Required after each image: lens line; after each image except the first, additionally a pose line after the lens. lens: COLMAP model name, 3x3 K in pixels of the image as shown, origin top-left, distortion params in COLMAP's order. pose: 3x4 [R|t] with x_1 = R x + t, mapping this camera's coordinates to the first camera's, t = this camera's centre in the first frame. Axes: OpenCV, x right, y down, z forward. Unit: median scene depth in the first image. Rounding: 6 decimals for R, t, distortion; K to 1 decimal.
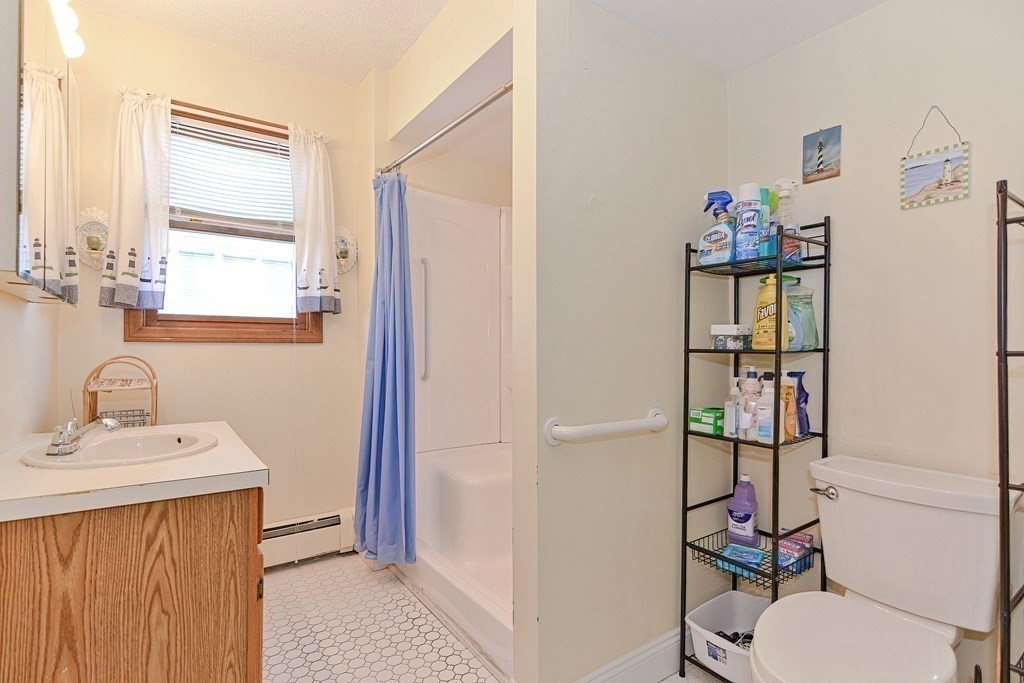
lens RADIAL K [[496.3, 0, 503.7], [0, 496.3, 341.7], [0, 0, 1]] dist [0.024812, -0.010478]
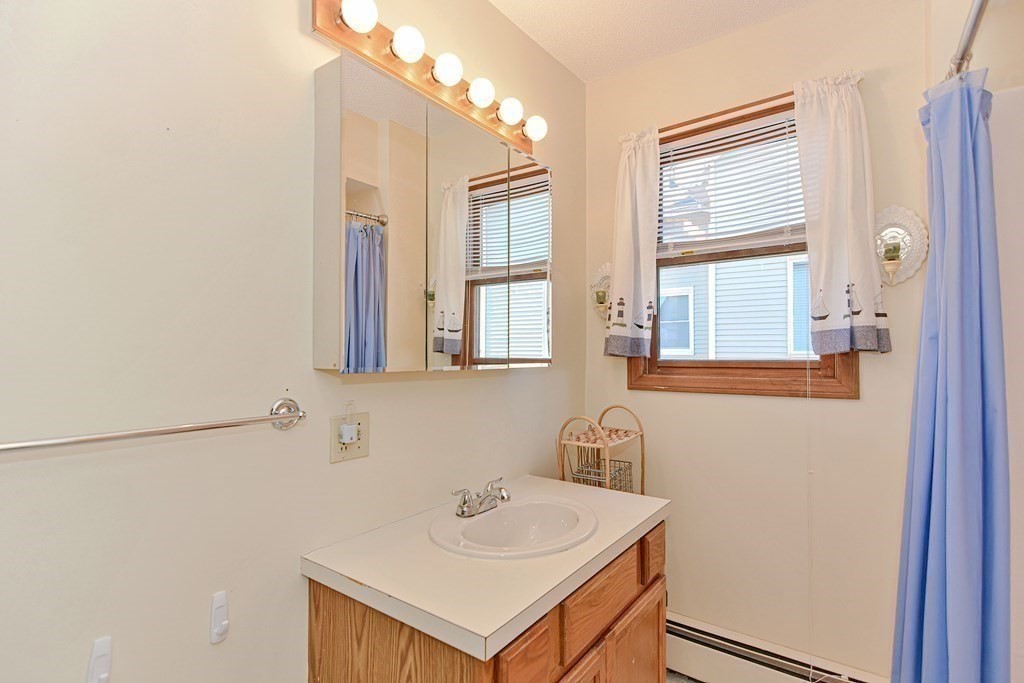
lens RADIAL K [[496.3, 0, 519.7], [0, 496.3, 348.2], [0, 0, 1]] dist [0.024812, -0.010478]
pose [[0.336062, -0.011721, -0.941767, 0.100499], [0.015576, 0.999855, -0.006886, -0.069765], [0.941711, -0.012355, 0.336196, 0.404554]]
